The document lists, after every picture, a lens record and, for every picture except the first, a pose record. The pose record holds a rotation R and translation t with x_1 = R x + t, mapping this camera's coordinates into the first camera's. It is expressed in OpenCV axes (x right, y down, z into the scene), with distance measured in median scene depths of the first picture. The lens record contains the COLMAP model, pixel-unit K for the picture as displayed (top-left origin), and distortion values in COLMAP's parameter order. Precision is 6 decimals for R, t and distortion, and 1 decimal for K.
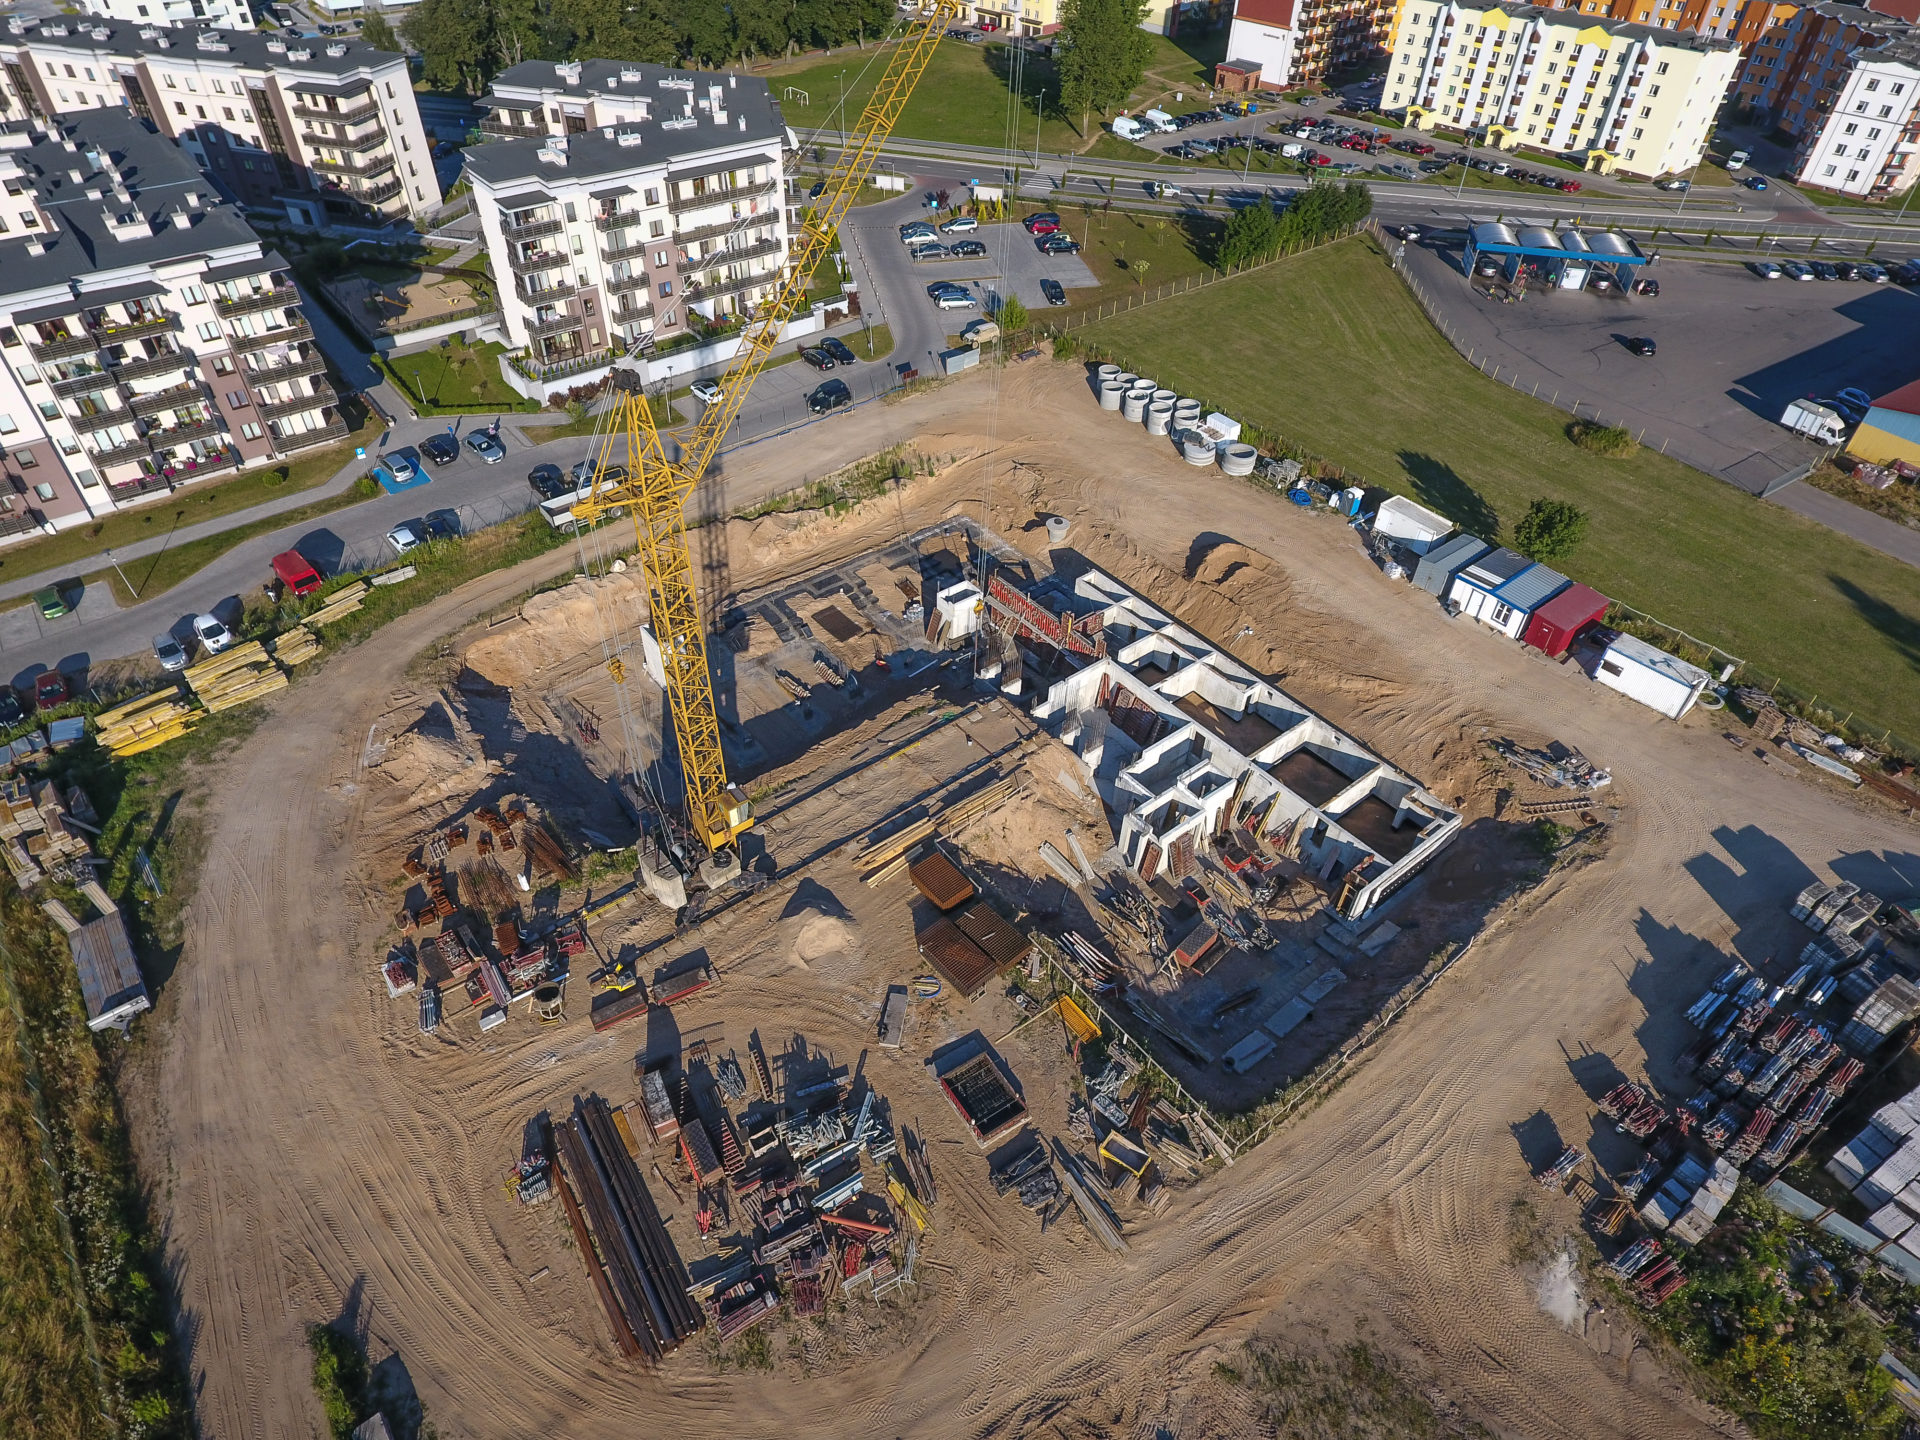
lens RADIAL K [[1125.6, 0, 946.7], [0, 1125.6, 718.9], [0, 0, 1]] dist [0.000118, -0.002331]
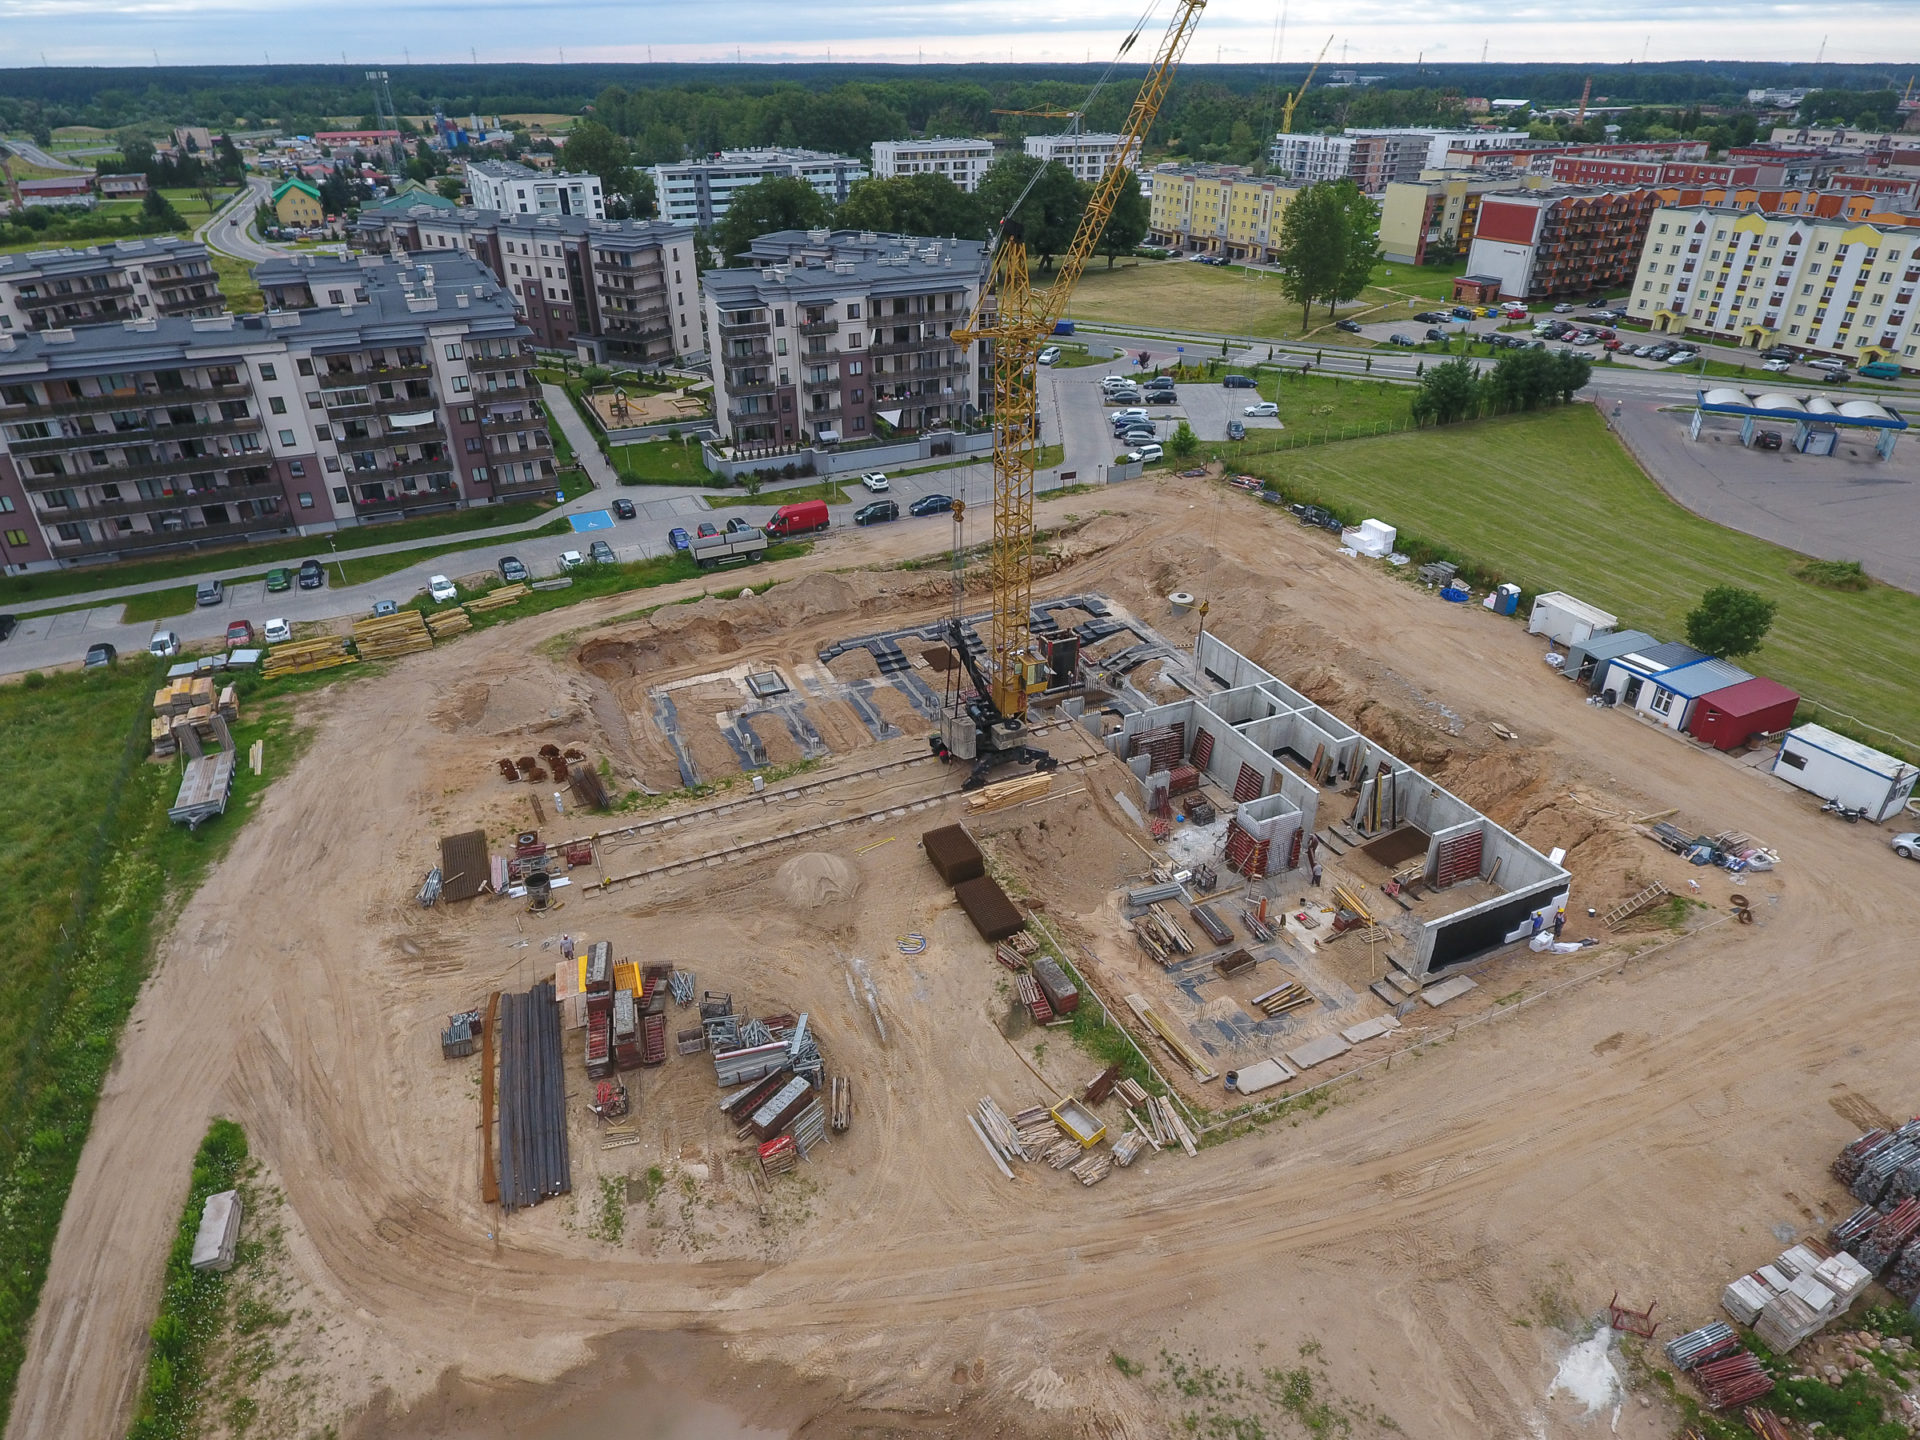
lens RADIAL K [[1142.9, 0, 949.4], [0, 1142.9, 721.5], [0, 0, 1]] dist [-0.002175, -0.003091]
pose [[0.970780, 0.097825, -0.219129, 0.093597], [-0.142608, 0.969582, -0.198934, 0.111952], [0.193003, 0.224370, 0.955201, 0.028313]]
